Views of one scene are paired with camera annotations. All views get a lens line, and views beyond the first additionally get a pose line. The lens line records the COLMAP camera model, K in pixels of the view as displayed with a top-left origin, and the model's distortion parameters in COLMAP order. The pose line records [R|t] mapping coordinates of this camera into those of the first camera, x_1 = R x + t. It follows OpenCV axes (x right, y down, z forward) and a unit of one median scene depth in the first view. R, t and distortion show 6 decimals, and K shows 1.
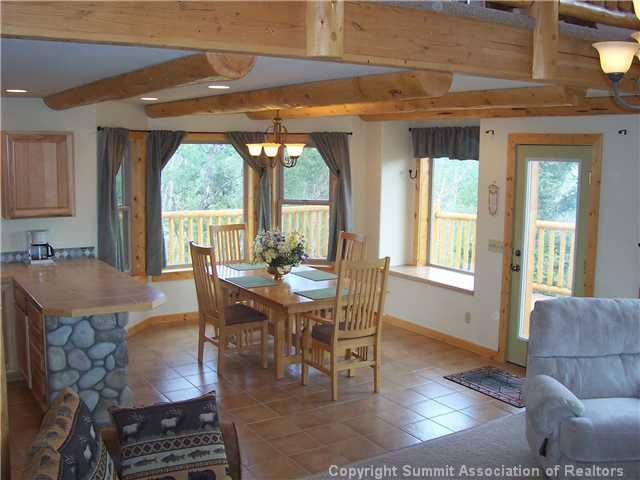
lens RADIAL K [[688.6, 0, 320.0], [0, 688.6, 240.0], [0, 0, 1]] dist [-0.078368, -0.006502]
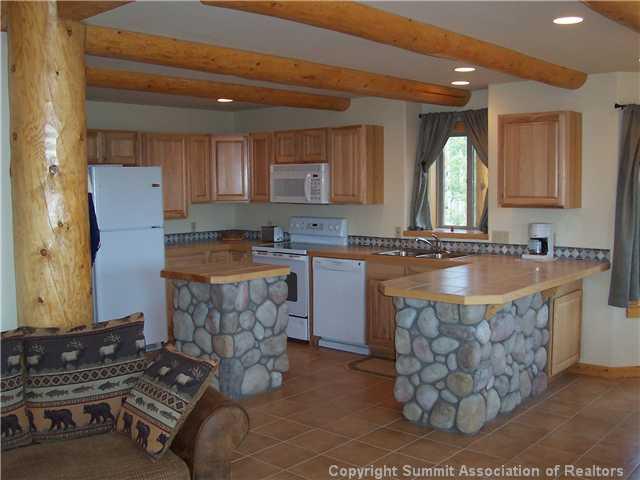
lens RADIAL K [[688.6, 0, 320.0], [0, 688.6, 240.0], [0, 0, 1]] dist [-0.078368, -0.006502]
pose [[0.353464, 0.071220, -0.932733, 0.440968], [-0.113412, 0.993005, 0.032845, 0.015435], [0.928548, 0.094173, 0.359069, 0.518093]]
